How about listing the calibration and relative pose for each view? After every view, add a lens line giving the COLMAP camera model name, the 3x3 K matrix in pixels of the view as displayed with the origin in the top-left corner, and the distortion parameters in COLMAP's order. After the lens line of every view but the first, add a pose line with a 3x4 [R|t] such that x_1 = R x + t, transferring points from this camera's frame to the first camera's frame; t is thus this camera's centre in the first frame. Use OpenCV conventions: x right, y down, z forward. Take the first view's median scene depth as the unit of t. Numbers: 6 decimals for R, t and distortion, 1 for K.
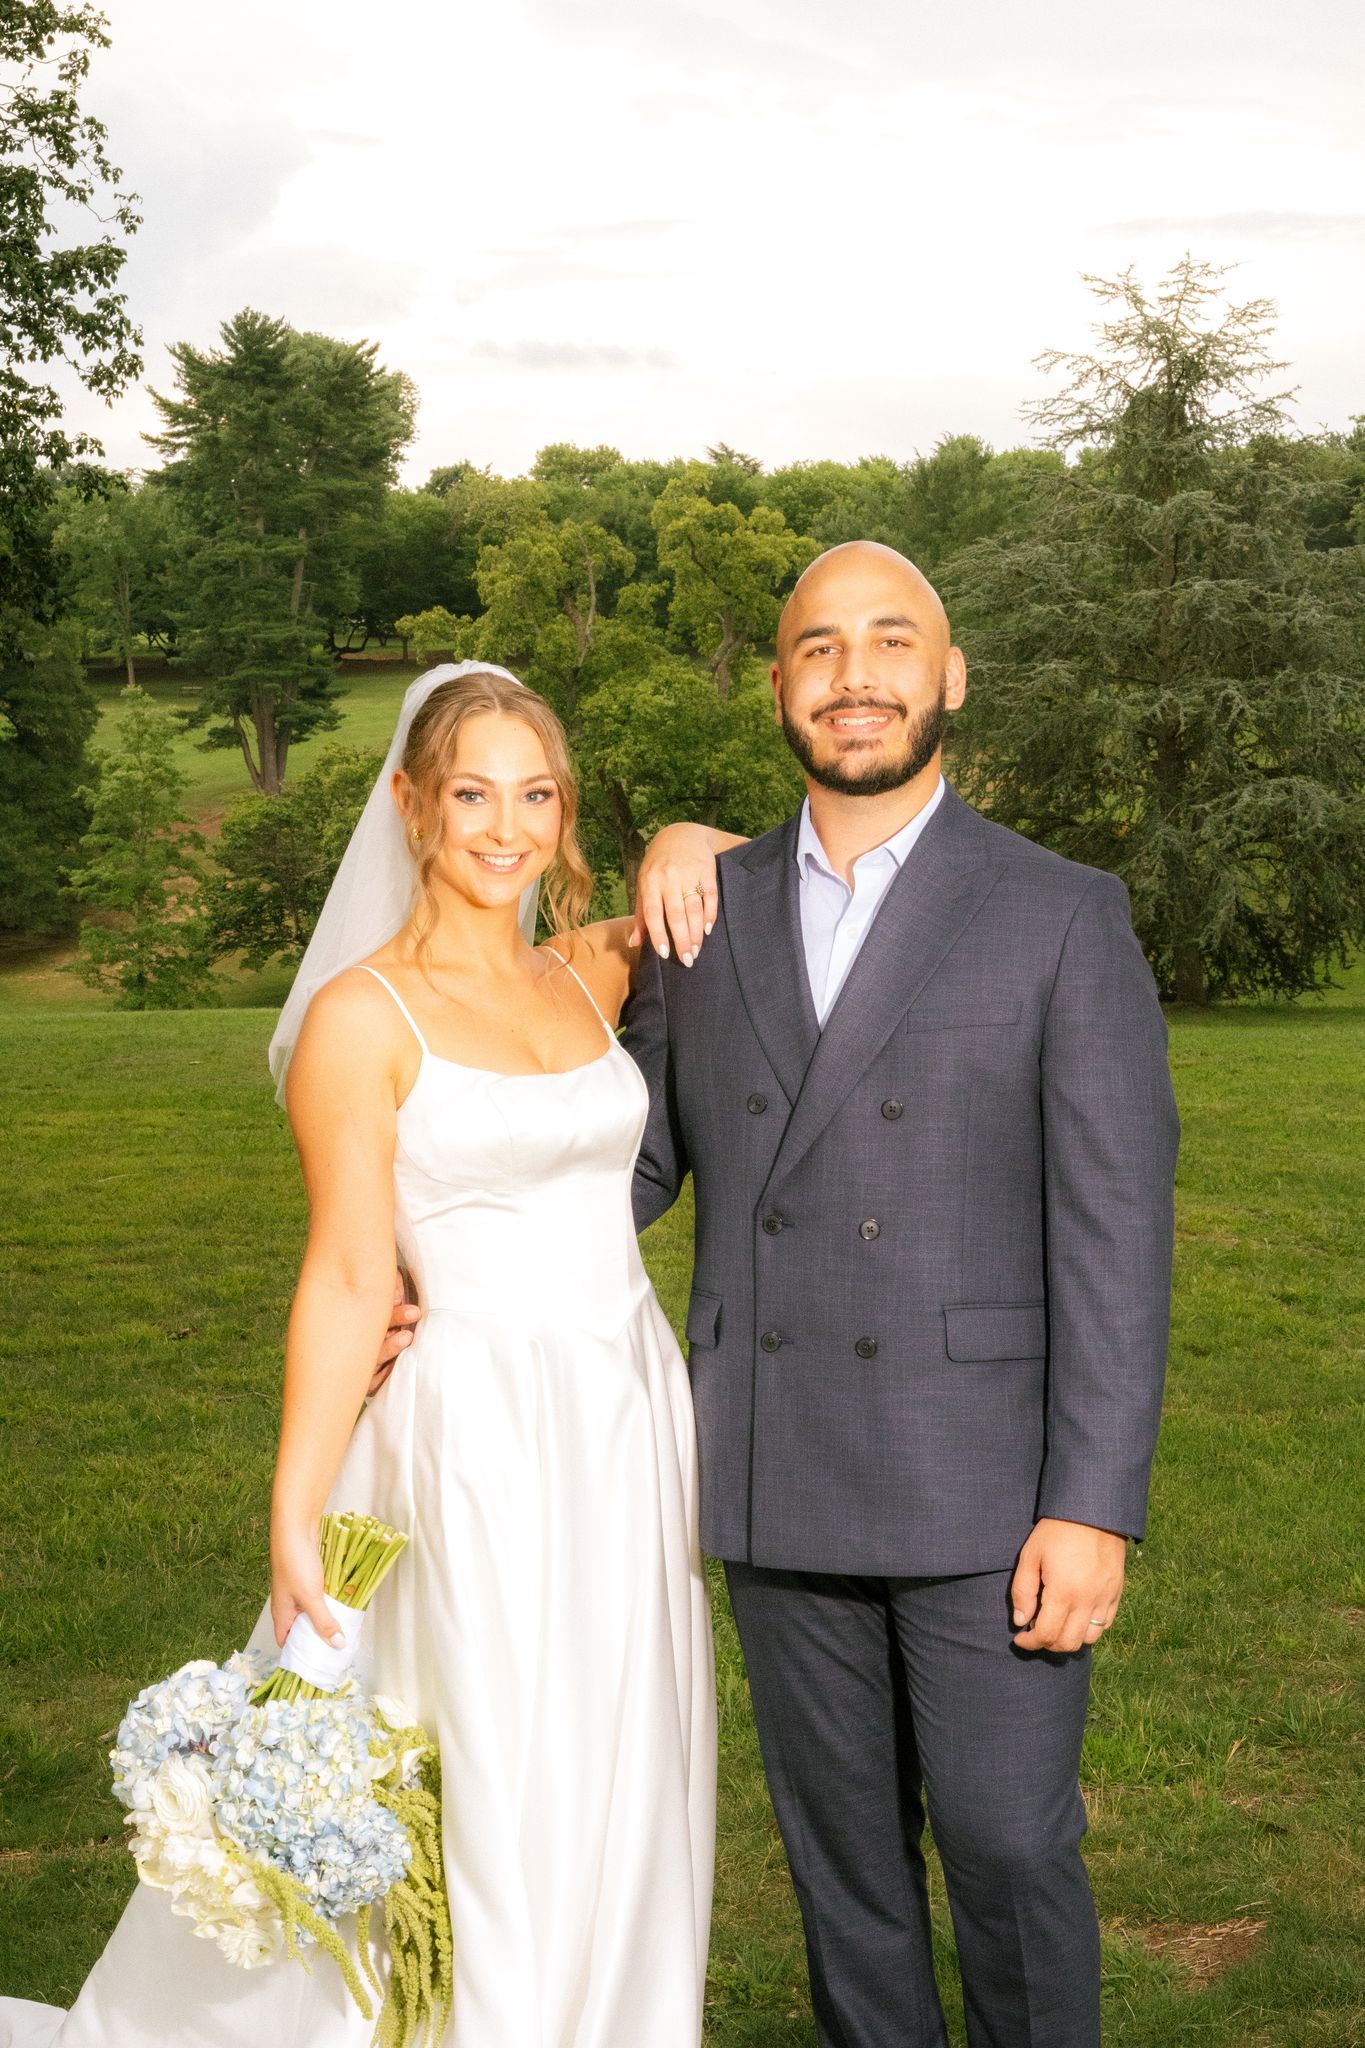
lens RADIAL K [[3115.8, 0, 649.0], [0, 3115.8, 993.1], [0, 0, 1]] dist [0.054468, -0.902087]
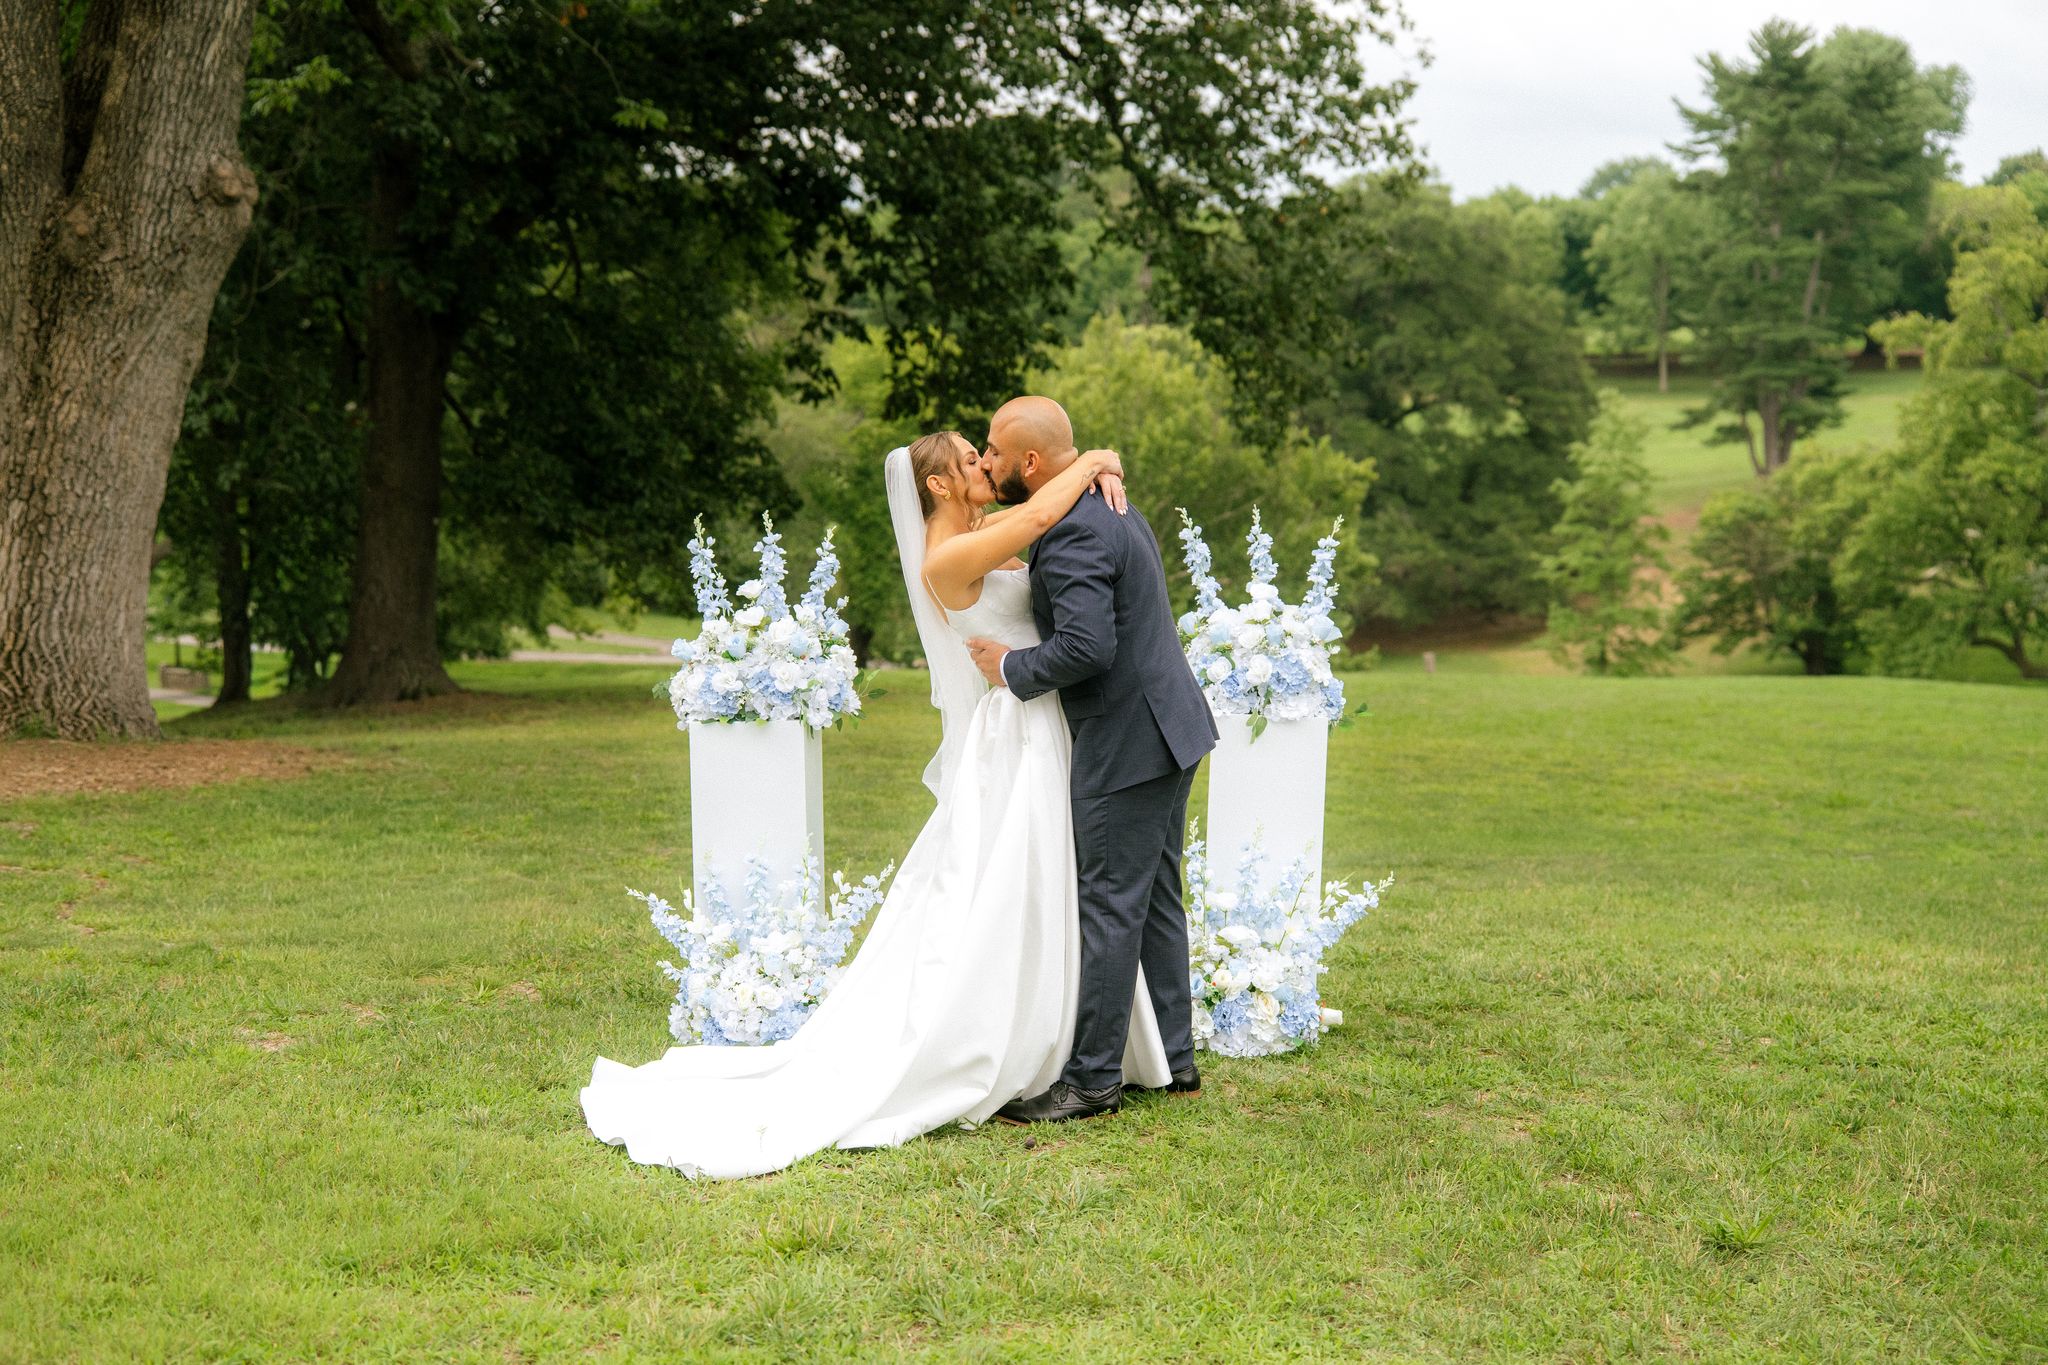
lens RADIAL K [[3099.0, 0, 1036.7], [0, 3099.0, 751.3], [0, 0, 1]] dist [0.093979, 0.122573]
pose [[0.928746, 0.052956, -0.366916, 0.047509], [-0.044462, 0.998512, 0.031569, 0.002068], [0.368042, -0.013006, 0.929718, -0.075366]]
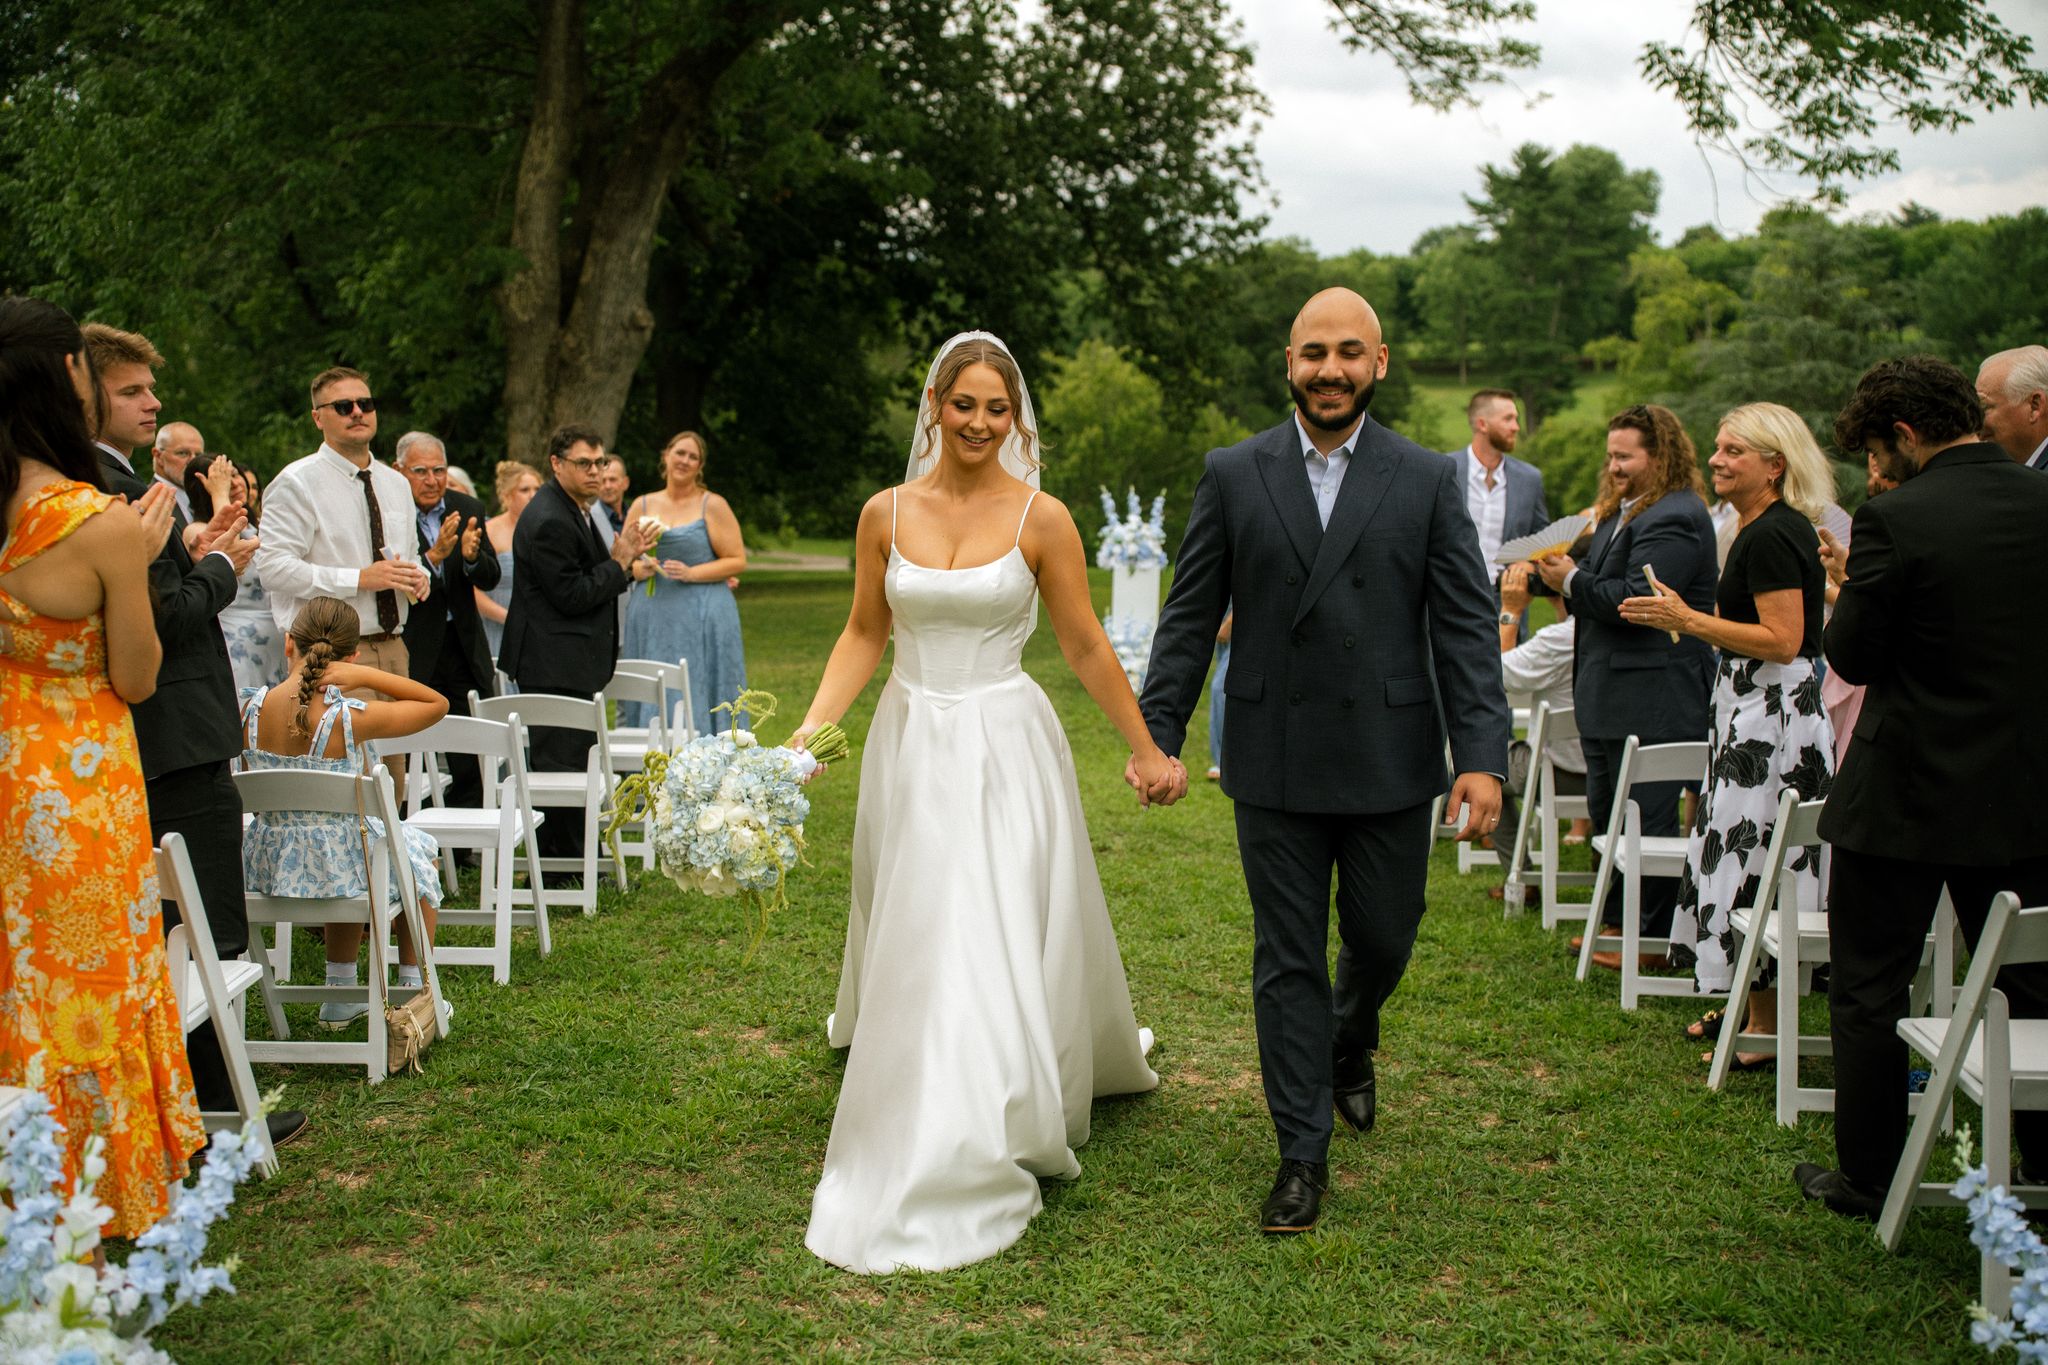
lens RADIAL K [[2118.7, 0, 1024.0], [0, 2118.7, 682.5], [0, 0, 1]] dist [-0.008567, 0.031779]
pose [[0.924654, 0.054958, -0.376822, 0.067670], [-0.036112, 0.997726, 0.056903, 0.003170], [0.379093, -0.039008, 0.924536, -0.125596]]
